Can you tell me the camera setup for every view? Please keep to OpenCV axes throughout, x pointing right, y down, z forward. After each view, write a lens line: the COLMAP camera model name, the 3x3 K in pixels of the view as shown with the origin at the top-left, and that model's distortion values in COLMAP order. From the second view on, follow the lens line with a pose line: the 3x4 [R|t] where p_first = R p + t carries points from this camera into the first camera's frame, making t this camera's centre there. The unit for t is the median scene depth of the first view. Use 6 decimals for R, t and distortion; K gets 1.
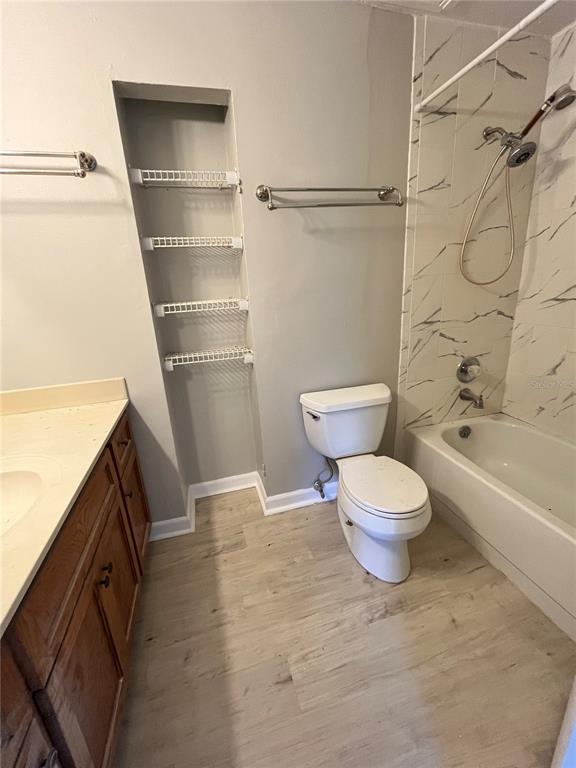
lens RADIAL K [[331.3, 0, 288.0], [0, 331.3, 384.0], [0, 0, 1]] dist [0.002403, 0.000269]
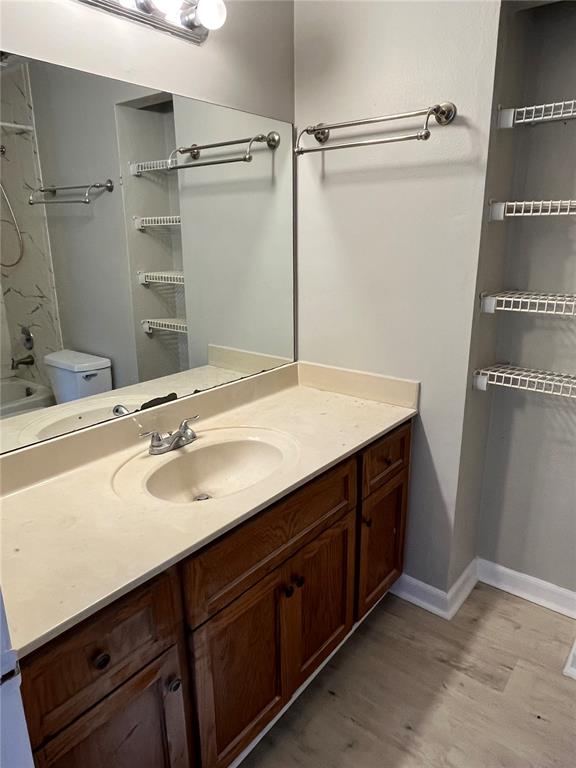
lens RADIAL K [[511.1, 0, 288.0], [0, 511.1, 384.0], [0, 0, 1]] dist [-0.001795, 0.000673]
pose [[0.581953, 0.273742, -0.765765, 0.231657], [-0.264908, 0.954094, 0.139745, -0.095721], [0.768866, 0.121532, 0.627754, 0.014328]]
